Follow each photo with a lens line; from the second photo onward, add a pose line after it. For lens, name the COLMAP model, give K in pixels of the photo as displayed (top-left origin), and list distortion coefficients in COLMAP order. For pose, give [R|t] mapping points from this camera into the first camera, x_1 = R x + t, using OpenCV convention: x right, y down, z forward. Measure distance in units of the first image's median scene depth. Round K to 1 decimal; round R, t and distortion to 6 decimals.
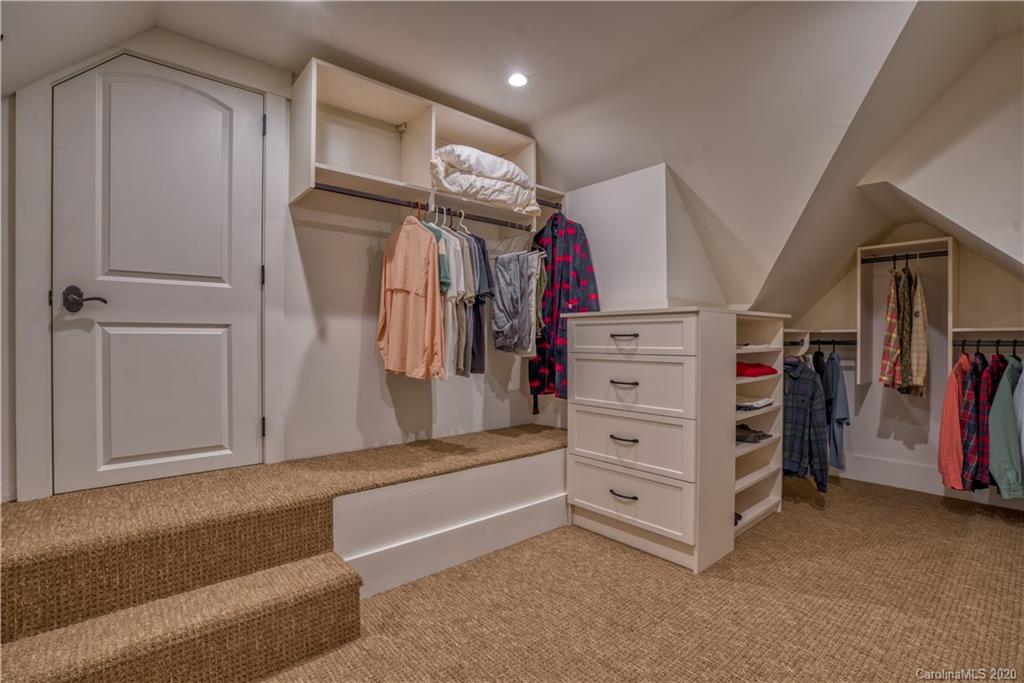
lens RADIAL K [[479.2, 0, 508.8], [0, 479.2, 339.3], [0, 0, 1]] dist [-0.044095, 0.017779]
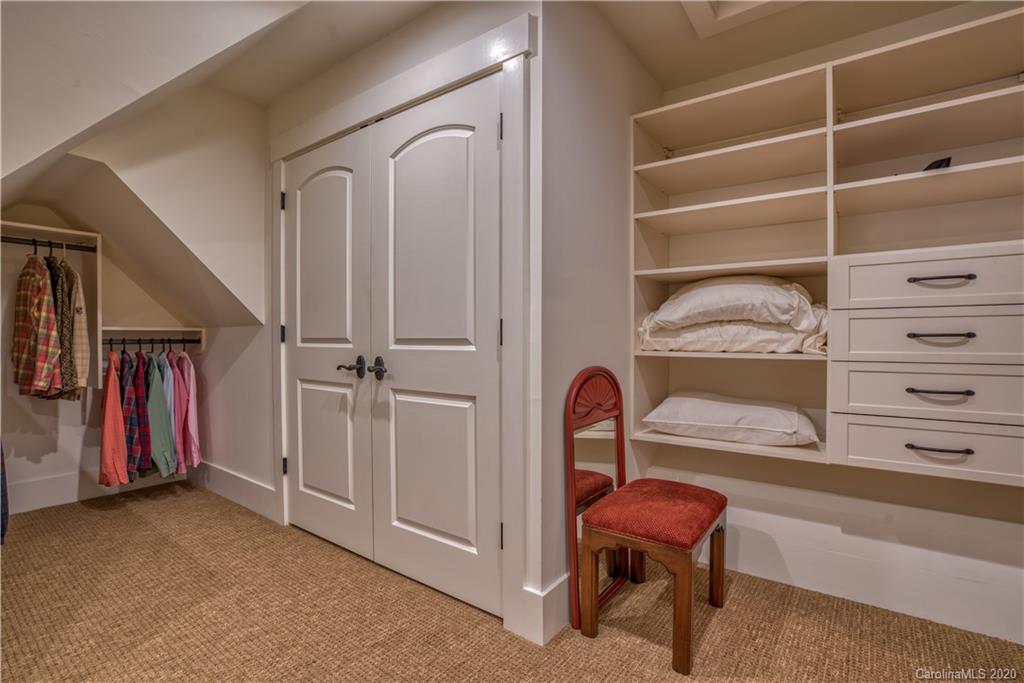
lens RADIAL K [[479.2, 0, 507.2], [0, 479.2, 344.6], [0, 0, 1]] dist [-0.044095, 0.017779]
pose [[-0.219252, -0.013289, 0.975578, -0.212435], [-0.000897, 0.999910, 0.013419, 0.000454], [-0.975668, 0.002067, -0.219244, 0.380254]]
